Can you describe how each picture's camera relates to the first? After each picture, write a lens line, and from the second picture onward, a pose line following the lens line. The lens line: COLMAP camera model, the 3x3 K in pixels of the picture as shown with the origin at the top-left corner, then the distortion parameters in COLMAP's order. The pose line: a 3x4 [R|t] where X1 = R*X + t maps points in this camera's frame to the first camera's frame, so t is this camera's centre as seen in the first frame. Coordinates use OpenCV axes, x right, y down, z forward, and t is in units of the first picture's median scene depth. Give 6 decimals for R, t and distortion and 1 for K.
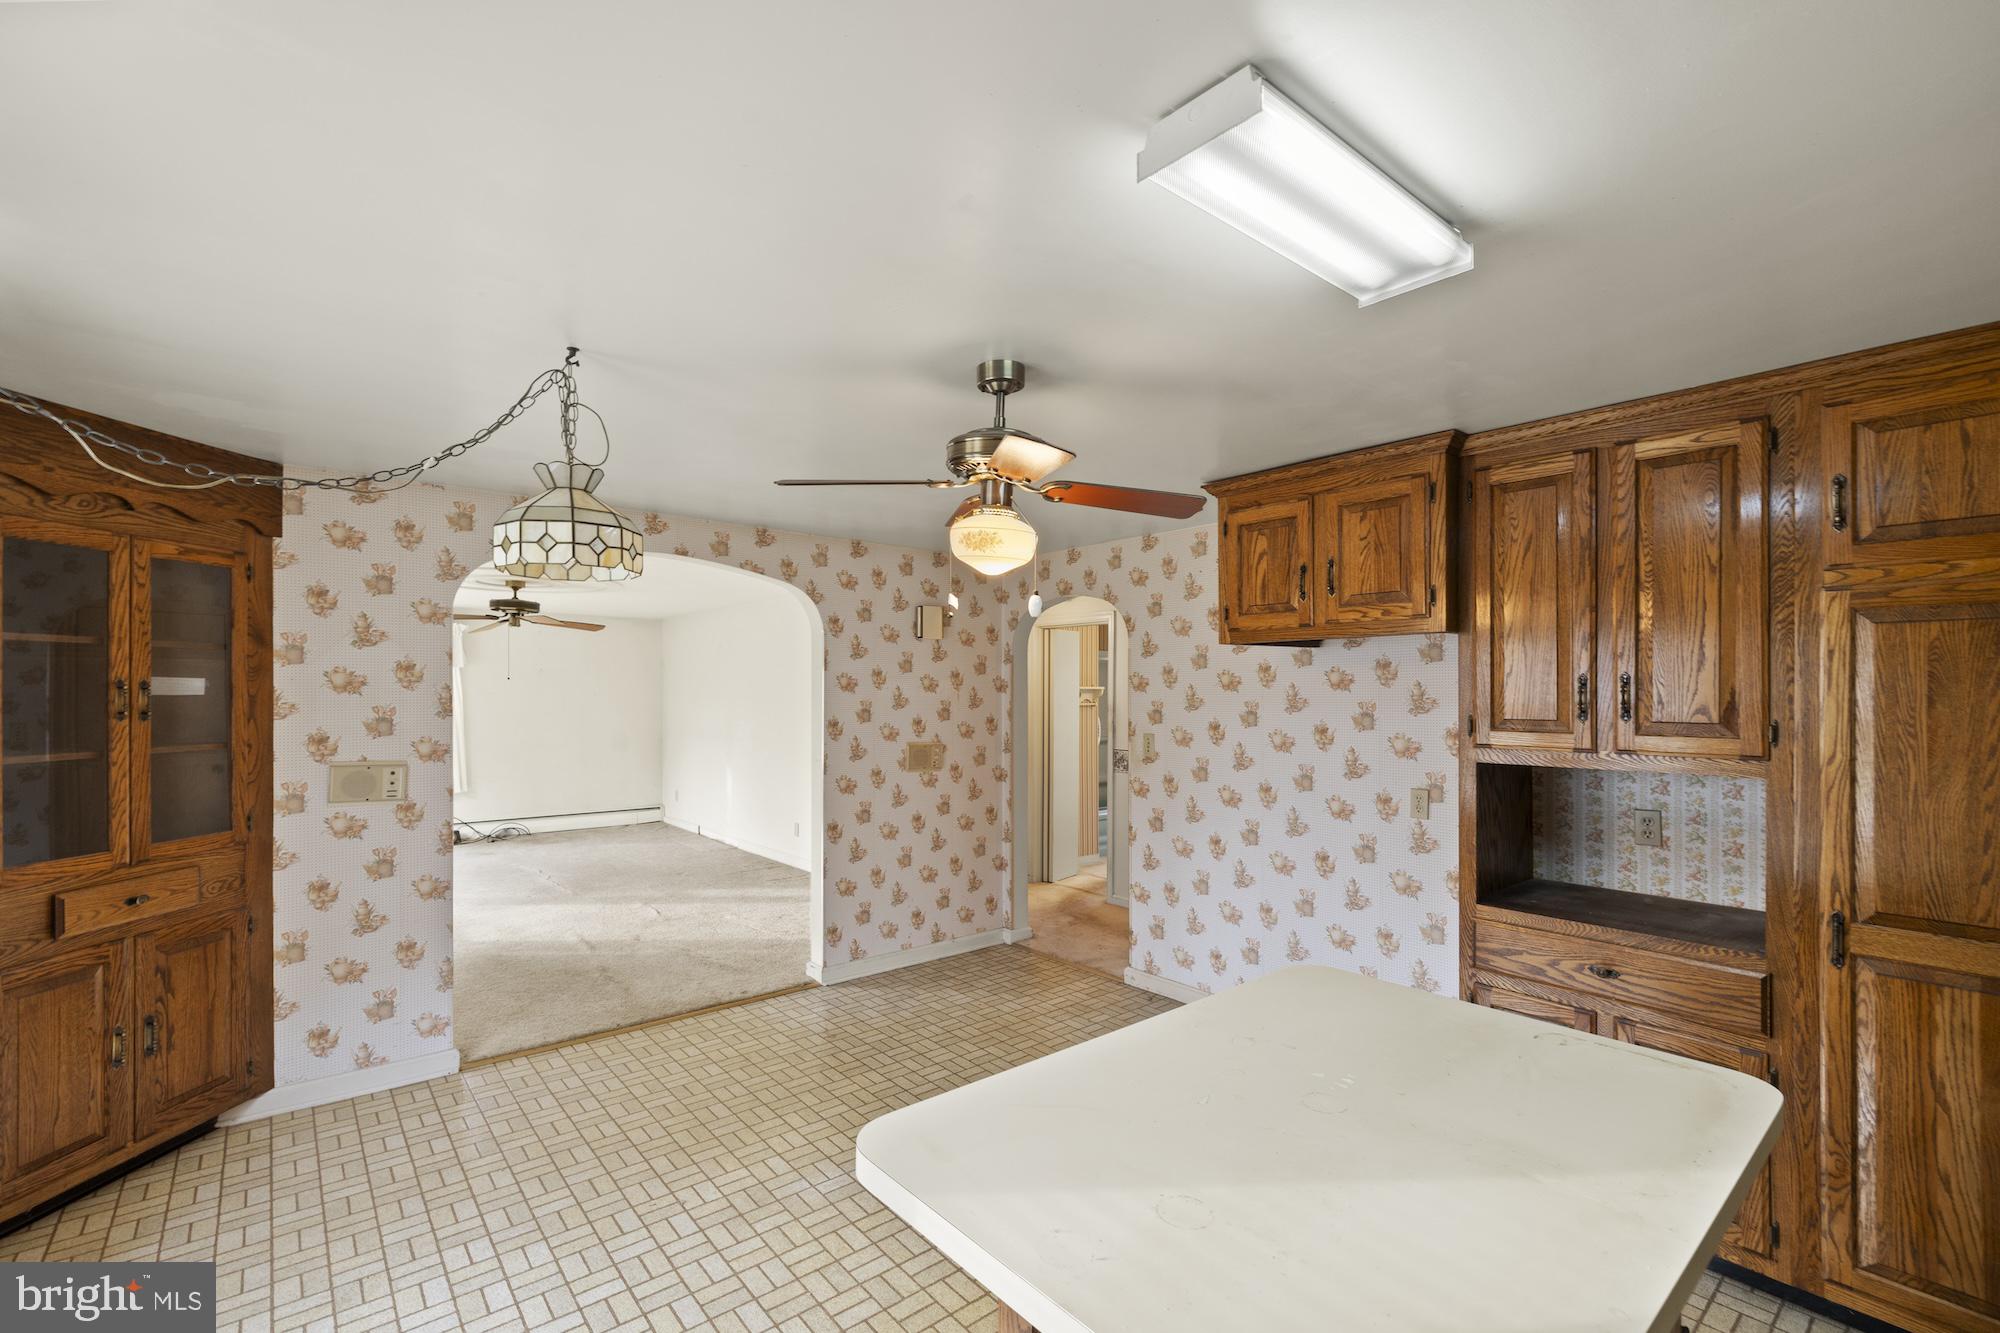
lens RADIAL K [[869.1, 0, 979.1], [0, 869.1, 690.0], [0, 0, 1]] dist [0.001538, 0.000154]
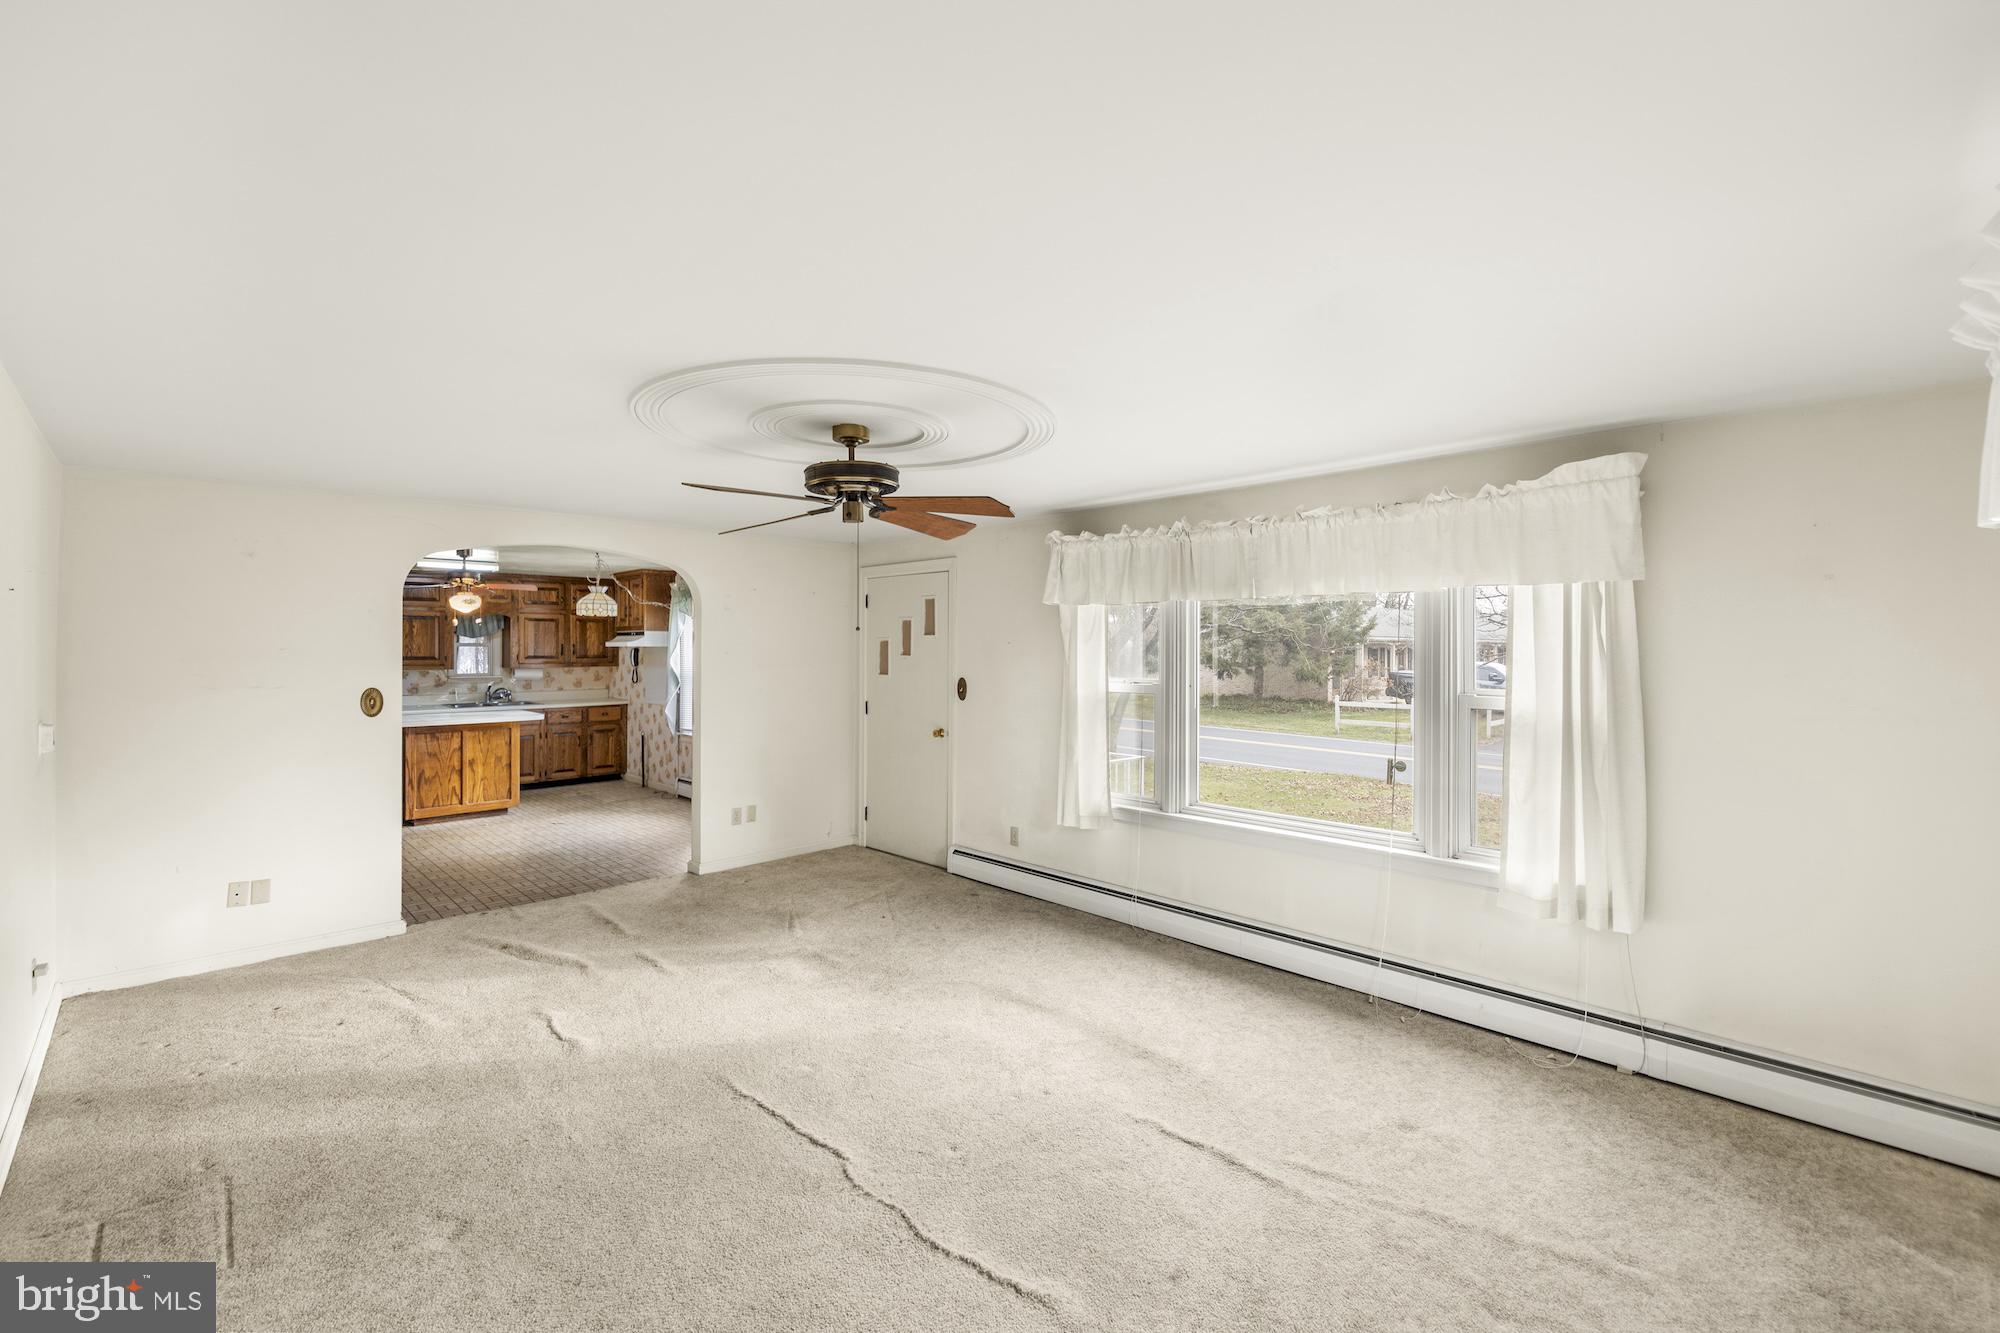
lens RADIAL K [[850.5, 0, 989.6], [0, 850.5, 648.6], [0, 0, 1]] dist [0.000669, 0.000185]
pose [[-0.996474, -0.003910, -0.083816, -1.038881], [-0.004016, 0.999991, 0.001098, -0.004281], [0.083811, 0.001431, -0.996481, 2.690943]]
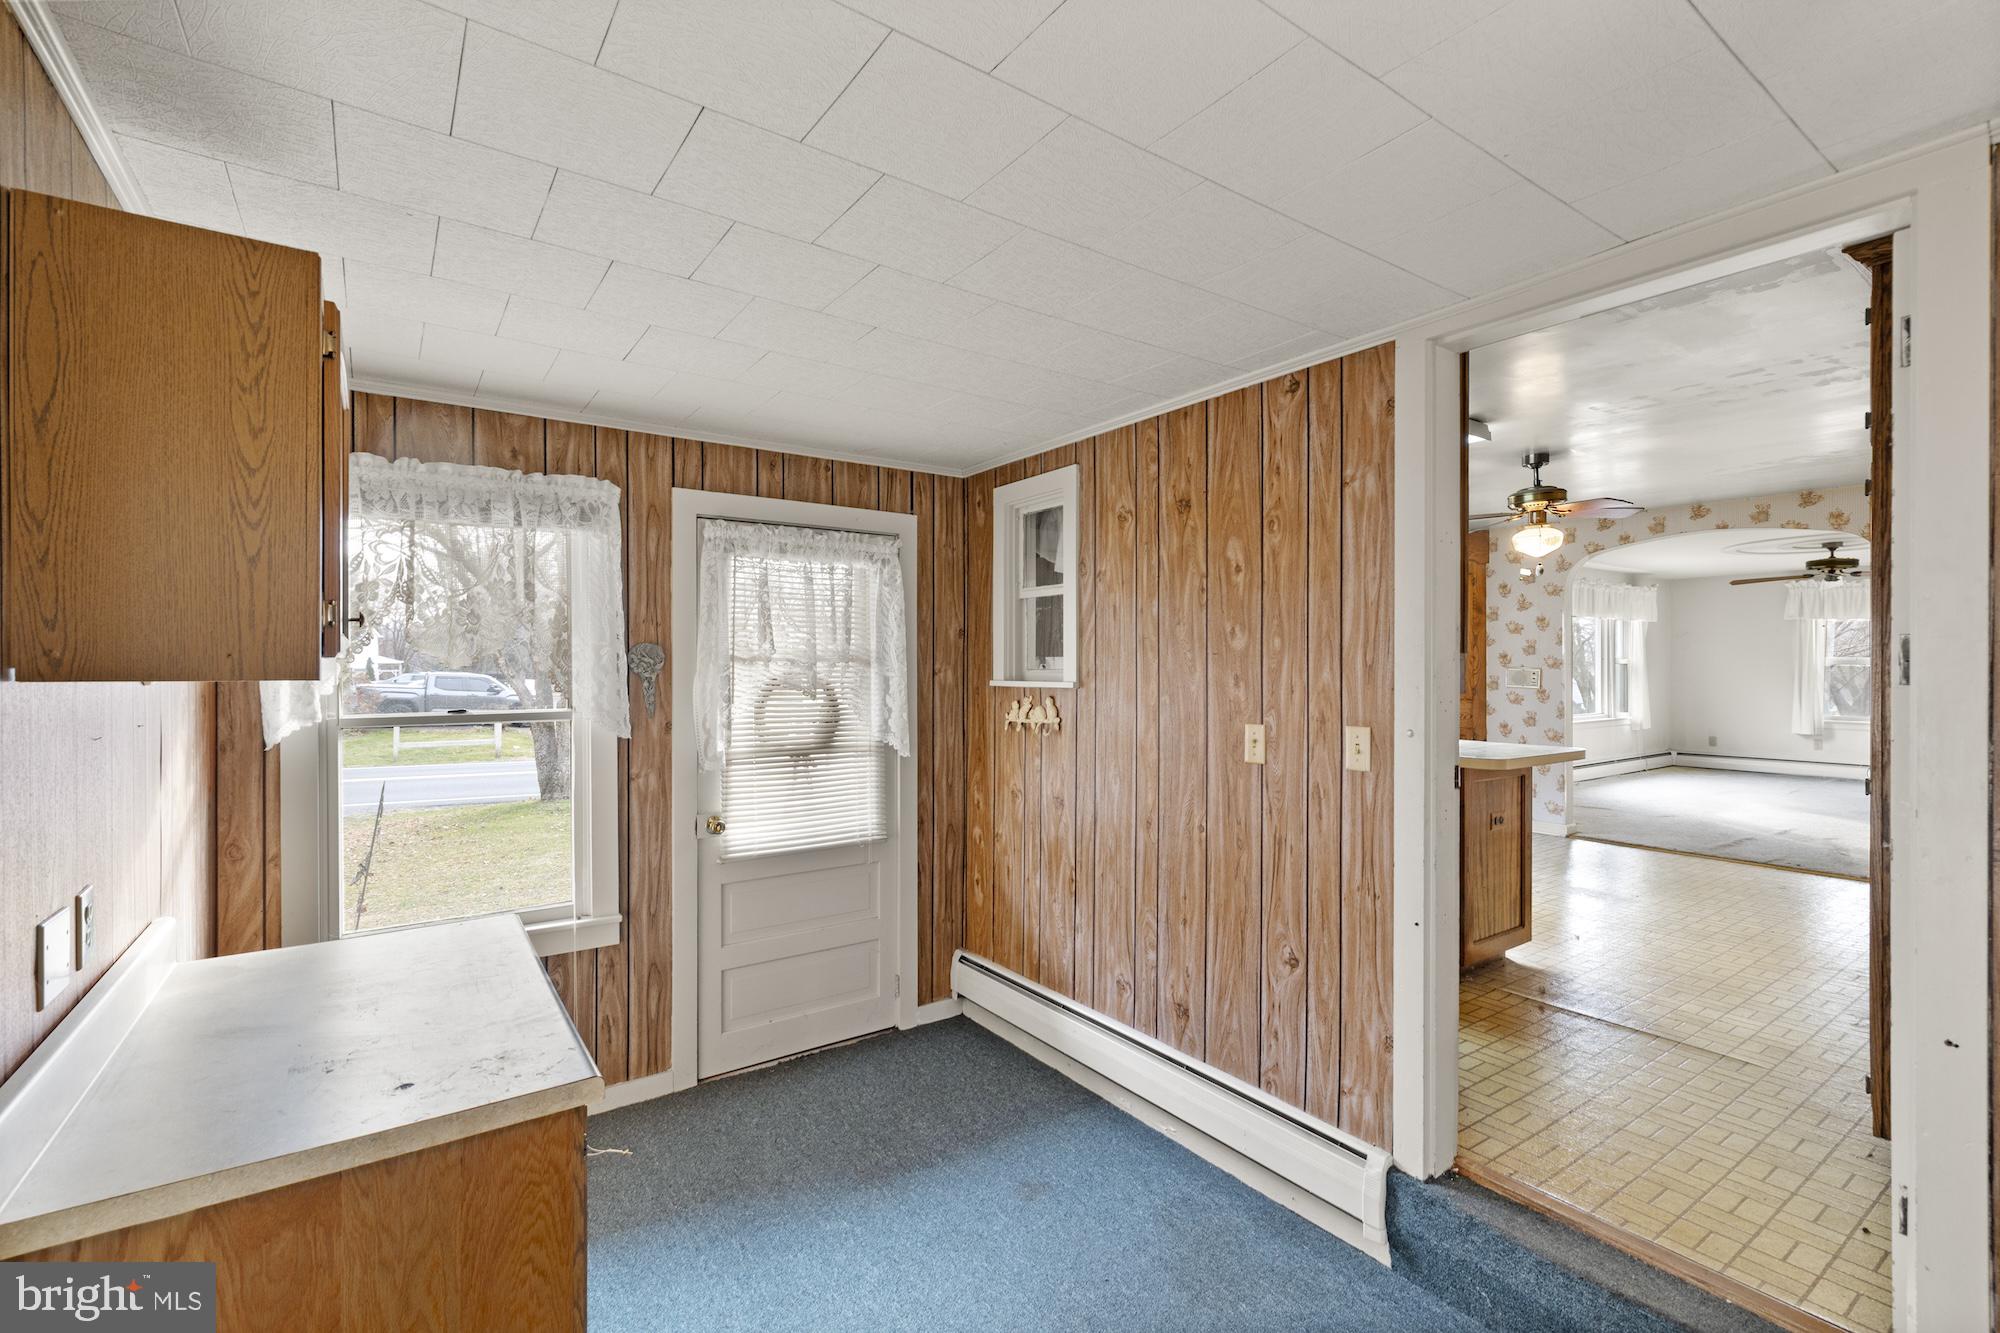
lens RADIAL K [[879.2, 0, 977.3], [0, 879.2, 669.2], [0, 0, 1]] dist [0.001280, 0.000228]
pose [[-0.083887, 0.000678, -0.996475, 1.354456], [0.000103, 1.000000, 0.000672, 0.080556], [0.996475, -0.000046, -0.083887, -0.086910]]
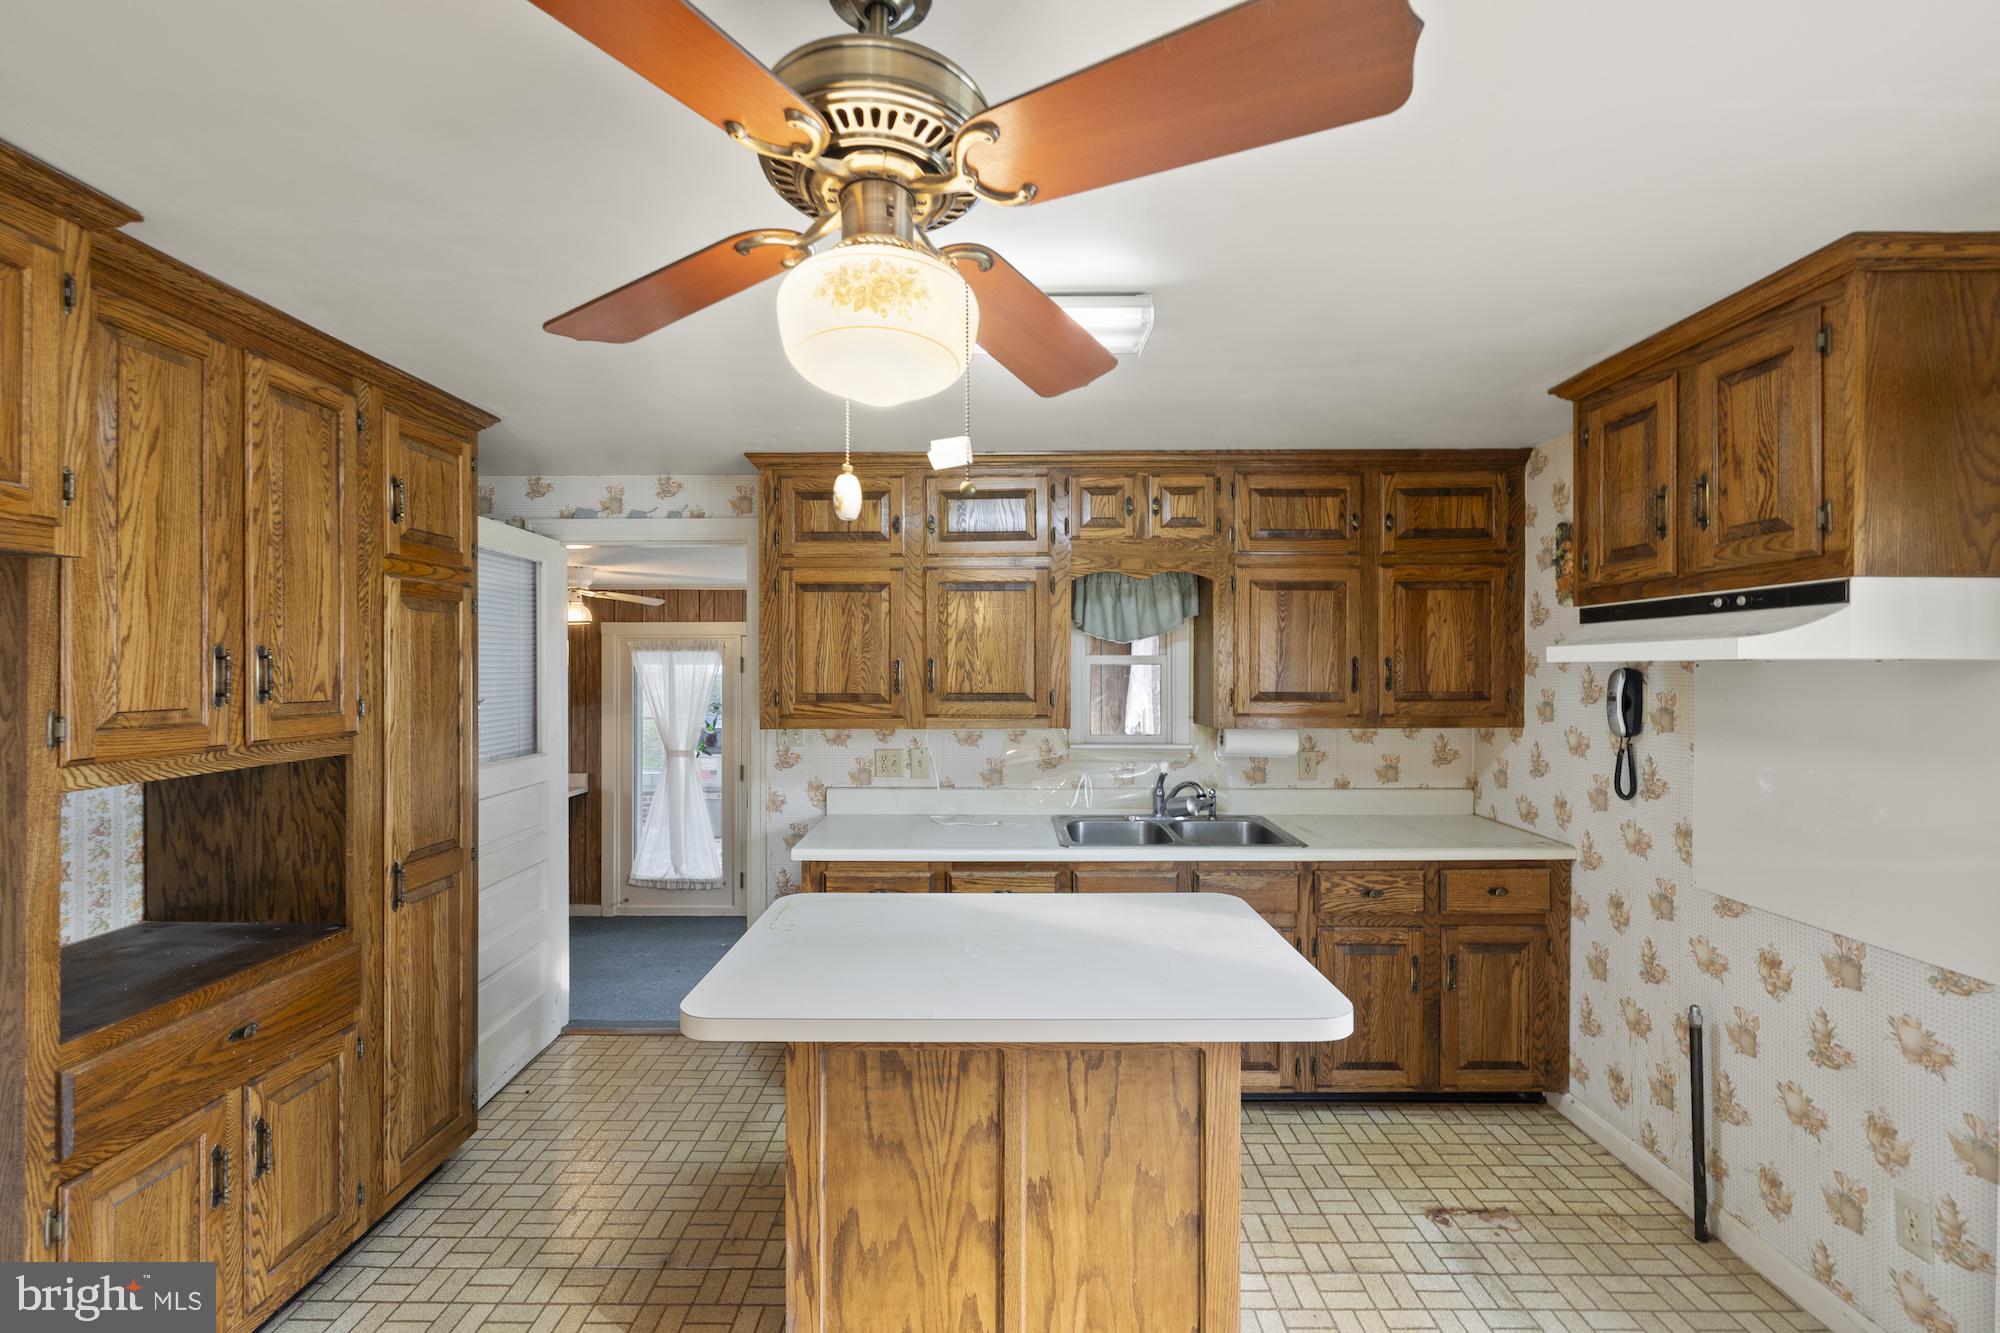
lens RADIAL K [[853.3, 0, 991.0], [0, 853.3, 670.0], [0, 0, 1]] dist [0.002061, -0.000549]
pose [[-0.765906, -0.003773, 0.642941, -0.188565], [-0.001463, 0.999990, 0.004126, 0.000004], [-0.642951, 0.002219, -0.765904, 0.800005]]
